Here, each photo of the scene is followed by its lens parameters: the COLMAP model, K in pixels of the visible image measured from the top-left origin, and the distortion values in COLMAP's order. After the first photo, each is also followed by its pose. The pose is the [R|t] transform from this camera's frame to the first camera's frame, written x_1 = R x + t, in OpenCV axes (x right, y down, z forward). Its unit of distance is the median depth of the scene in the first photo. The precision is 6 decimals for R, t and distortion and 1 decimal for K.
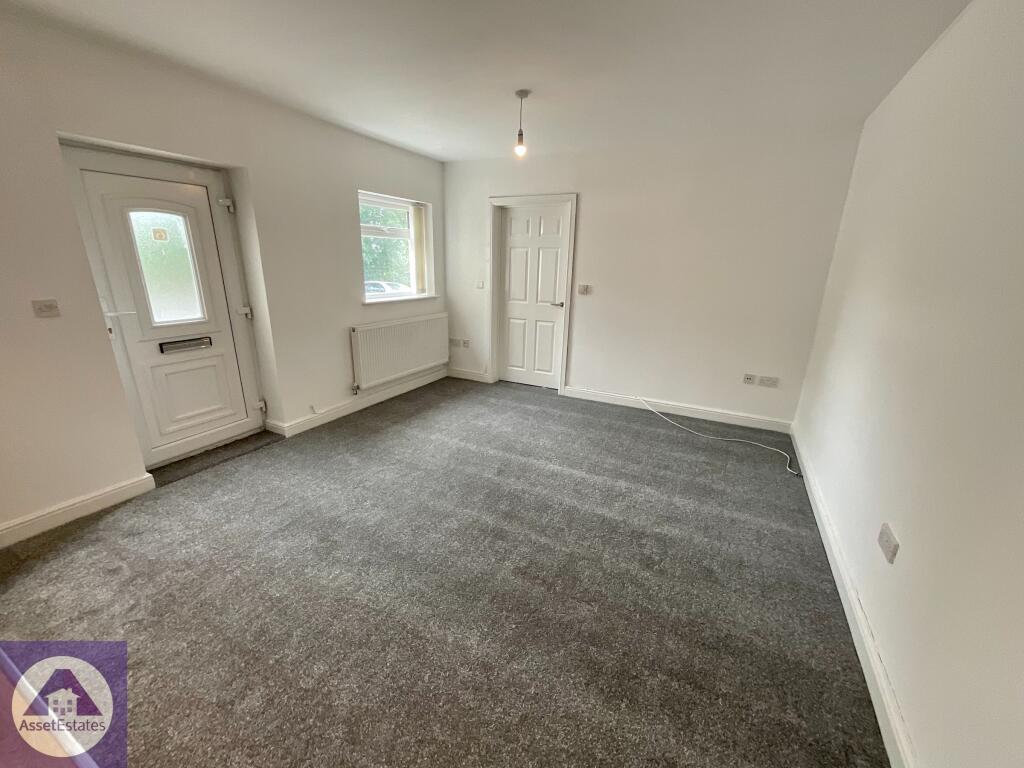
lens RADIAL K [[413.2, 0, 515.6], [0, 413.2, 384.0], [0, 0, 1]] dist [0.000339, 0.000243]
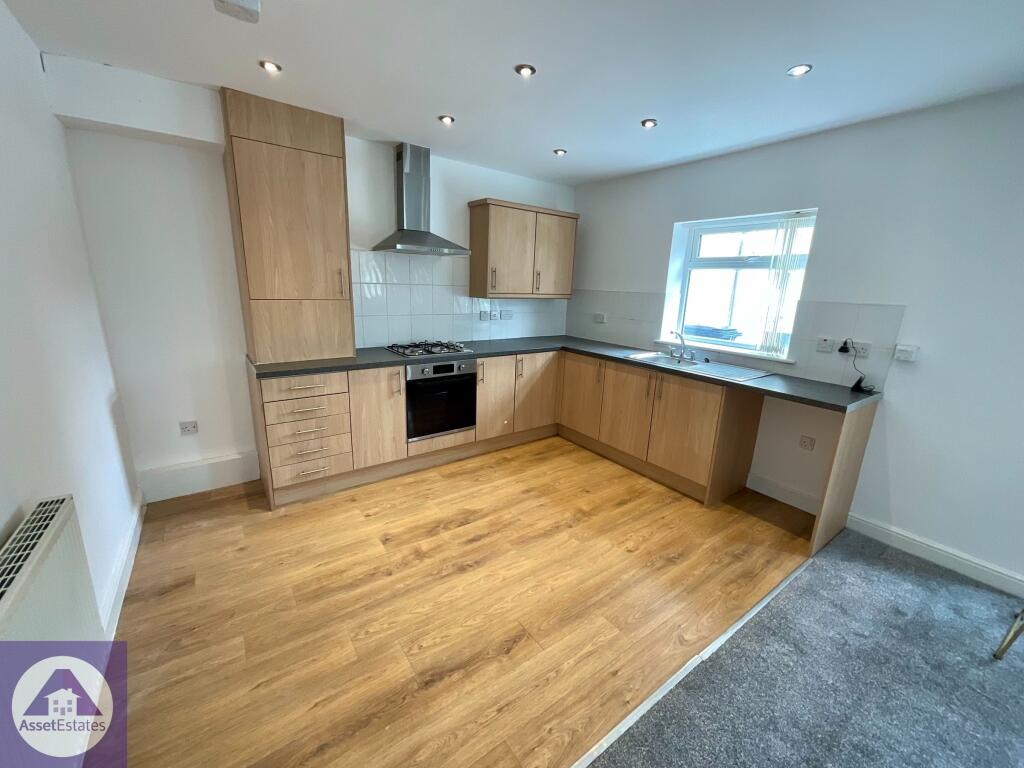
lens RADIAL K [[413.2, 0, 513.4], [0, 413.2, 388.4], [0, 0, 1]] dist [0.000339, 0.000243]
pose [[-0.454282, 0.182525, -0.871959, 0.304530], [-0.300455, 0.890047, 0.342846, -0.126624], [0.838662, 0.417733, -0.349492, 0.376792]]
